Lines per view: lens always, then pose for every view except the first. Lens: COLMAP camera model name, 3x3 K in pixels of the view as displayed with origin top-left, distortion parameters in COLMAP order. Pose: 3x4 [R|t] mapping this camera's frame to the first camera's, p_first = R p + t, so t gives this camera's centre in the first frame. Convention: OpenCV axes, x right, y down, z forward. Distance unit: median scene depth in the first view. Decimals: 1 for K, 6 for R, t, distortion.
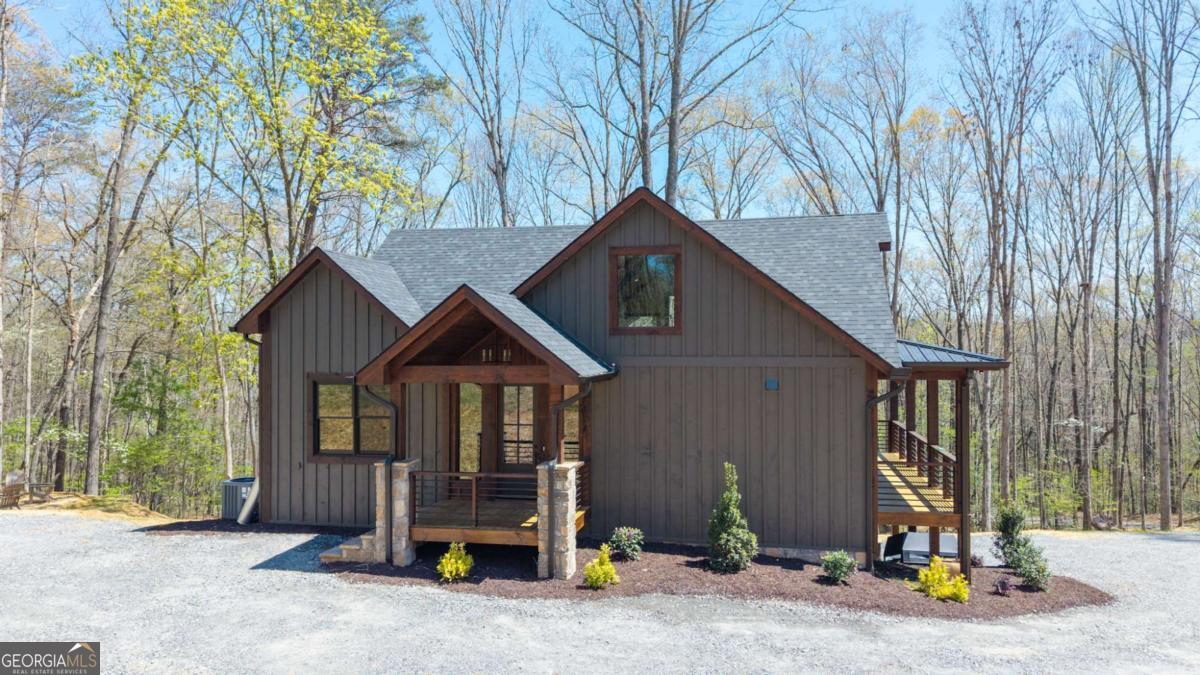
lens RADIAL K [[822.0, 0, 600.0], [0, 822.0, 337.5], [0, 0, 1]] dist [0.002522, -0.008497]
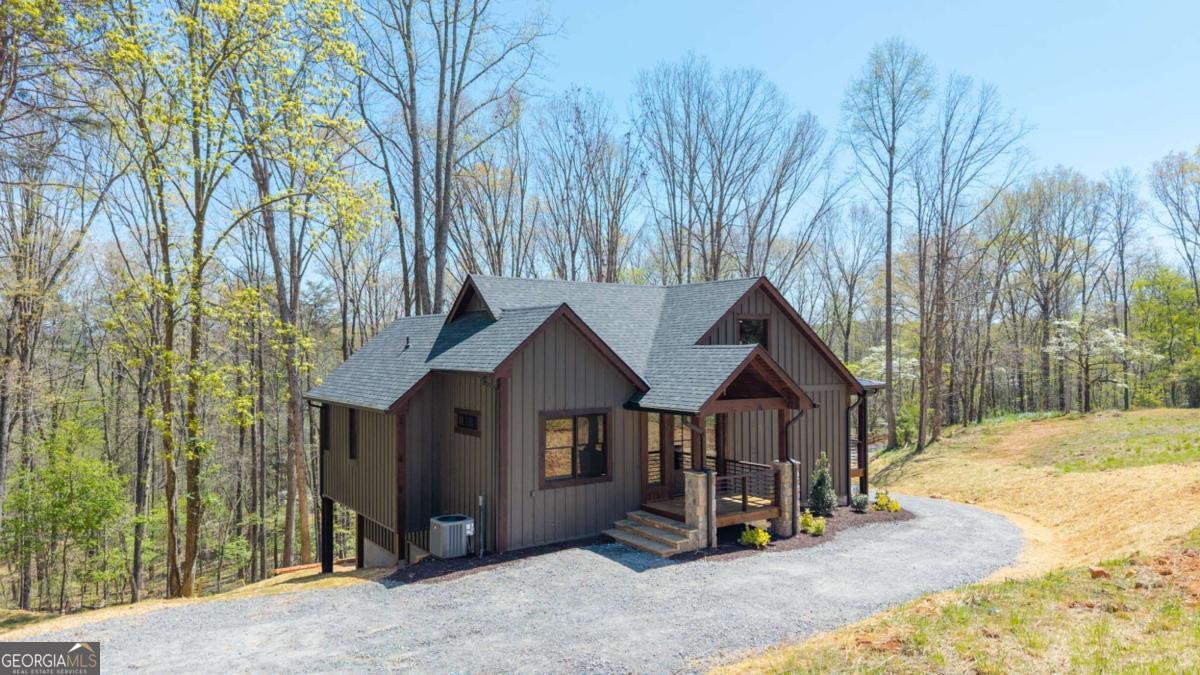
lens RADIAL K [[822.0, 0, 600.0], [0, 822.0, 337.5], [0, 0, 1]] dist [0.002522, -0.008497]
pose [[0.708769, -0.002744, 0.705435, -1.356839], [-0.006324, 0.999928, 0.010243, -0.091290], [-0.705412, -0.011721, 0.708701, 0.149616]]
